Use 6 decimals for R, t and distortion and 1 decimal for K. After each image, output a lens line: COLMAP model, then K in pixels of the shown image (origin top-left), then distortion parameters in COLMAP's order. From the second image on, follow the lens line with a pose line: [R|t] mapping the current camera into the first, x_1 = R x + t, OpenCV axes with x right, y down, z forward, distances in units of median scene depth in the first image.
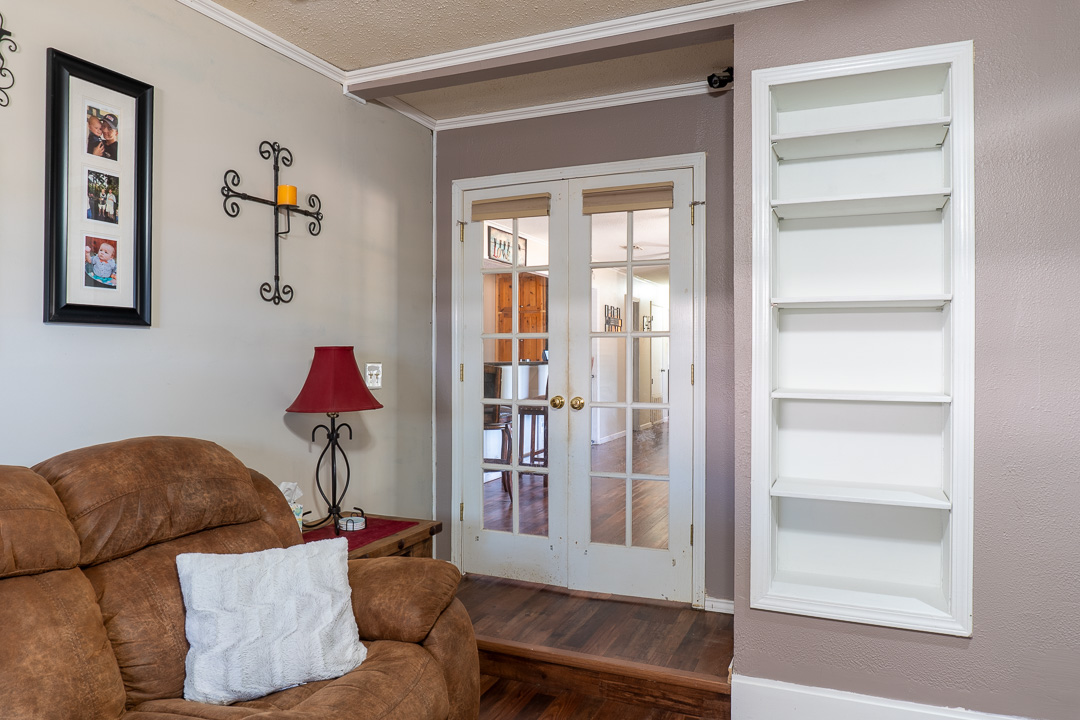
lens RADIAL K [[726.1, 0, 540.3], [0, 726.1, 357.5], [0, 0, 1]] dist [-0.017207, 0.002287]
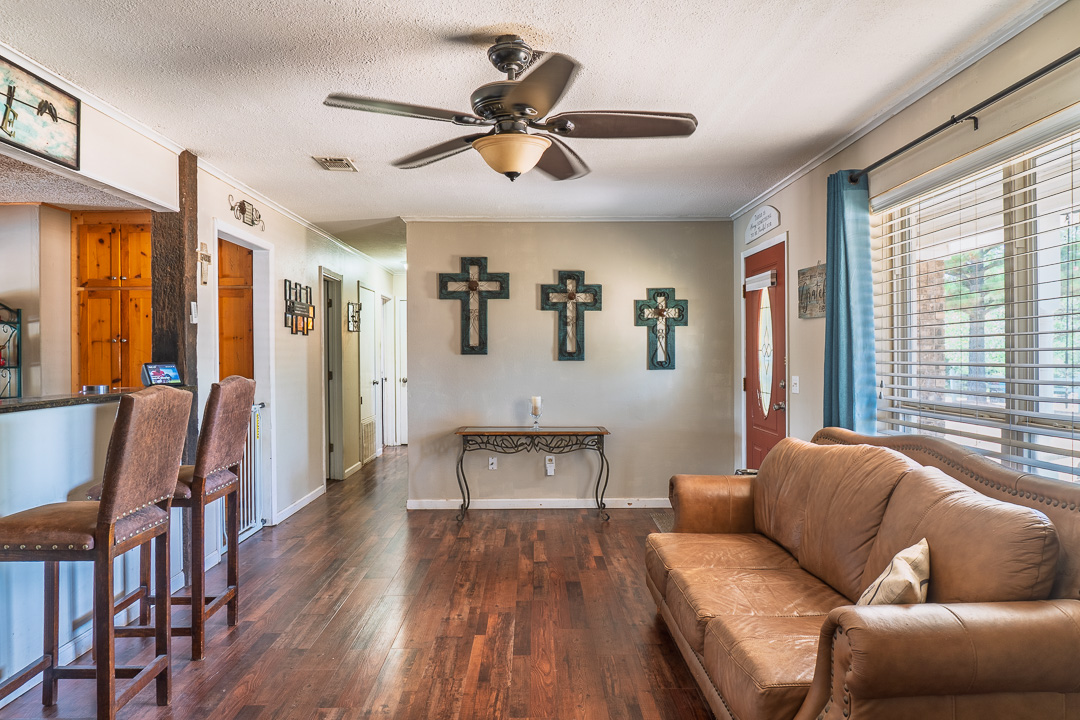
lens RADIAL K [[726.1, 0, 539.5], [0, 726.1, 359.7], [0, 0, 1]] dist [-0.017207, 0.002287]
pose [[0.913954, -0.009843, 0.405698, 0.038271], [0.006520, 0.999933, 0.009570, -0.012038], [-0.405765, -0.006101, 0.913957, 0.371858]]
